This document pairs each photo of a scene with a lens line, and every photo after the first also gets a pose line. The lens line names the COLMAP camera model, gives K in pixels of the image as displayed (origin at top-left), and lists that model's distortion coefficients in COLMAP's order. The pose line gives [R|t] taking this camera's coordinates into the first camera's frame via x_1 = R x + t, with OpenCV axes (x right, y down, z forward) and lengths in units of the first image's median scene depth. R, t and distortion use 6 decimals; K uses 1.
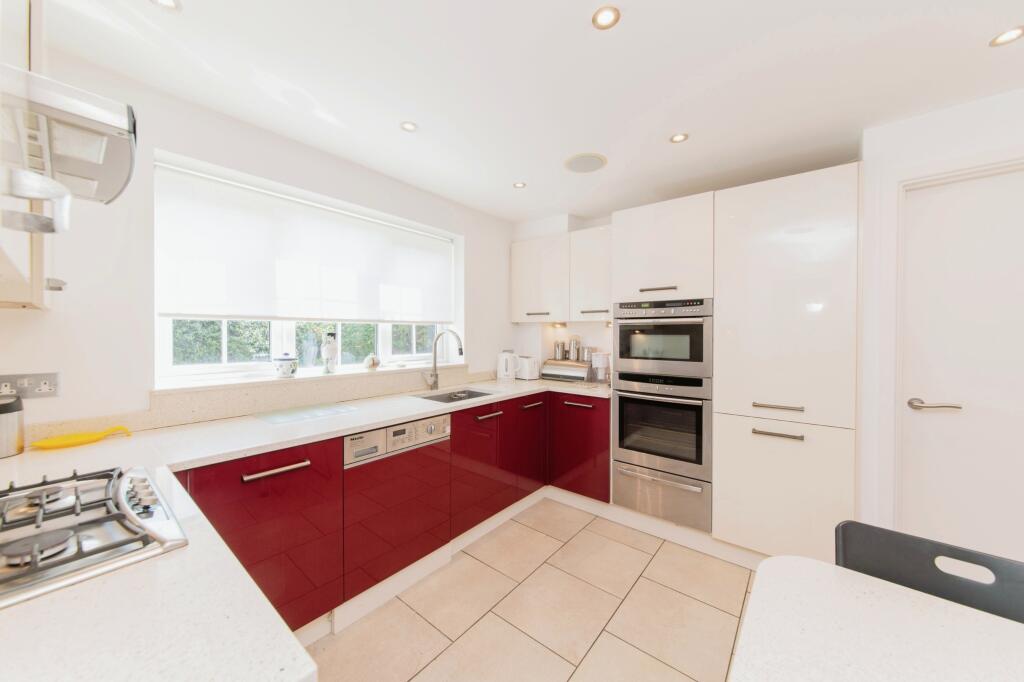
lens RADIAL K [[348.7, 0, 512.0], [0, 348.7, 341.0], [0, 0, 1]] dist [-0.045853, -0.000012]
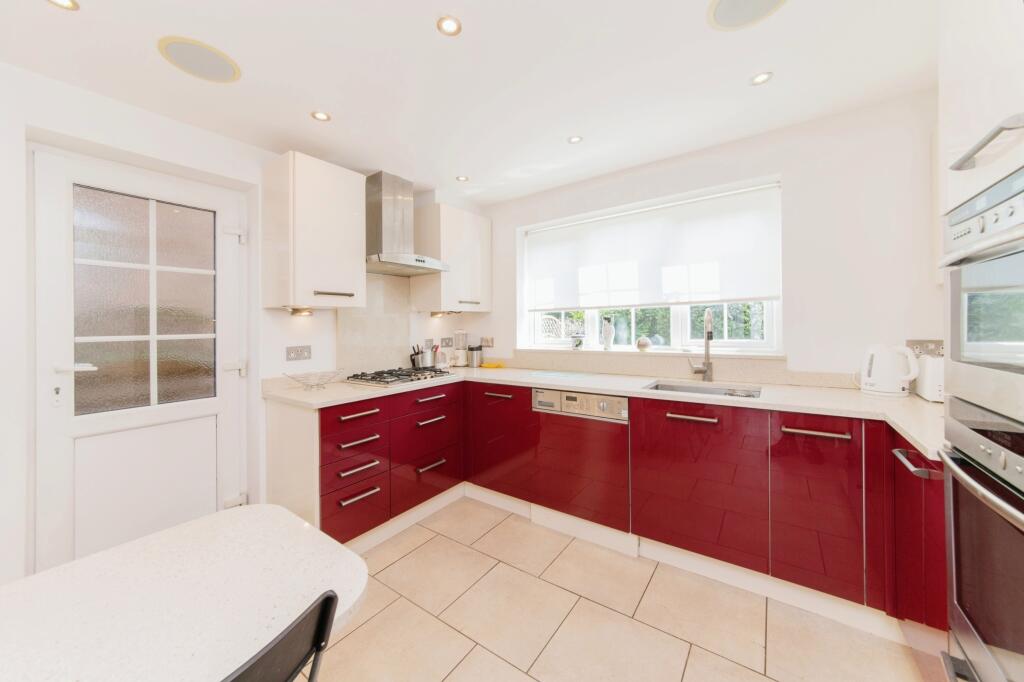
lens RADIAL K [[368.2, 0, 511.0], [0, 368.2, 323.3], [0, 0, 1]] dist [0.000137, -0.000014]
pose [[0.077277, -0.001426, -0.997009, 0.680835], [0.002640, 0.999996, -0.001226, -0.000654], [0.997006, -0.002538, 0.077281, 0.488058]]
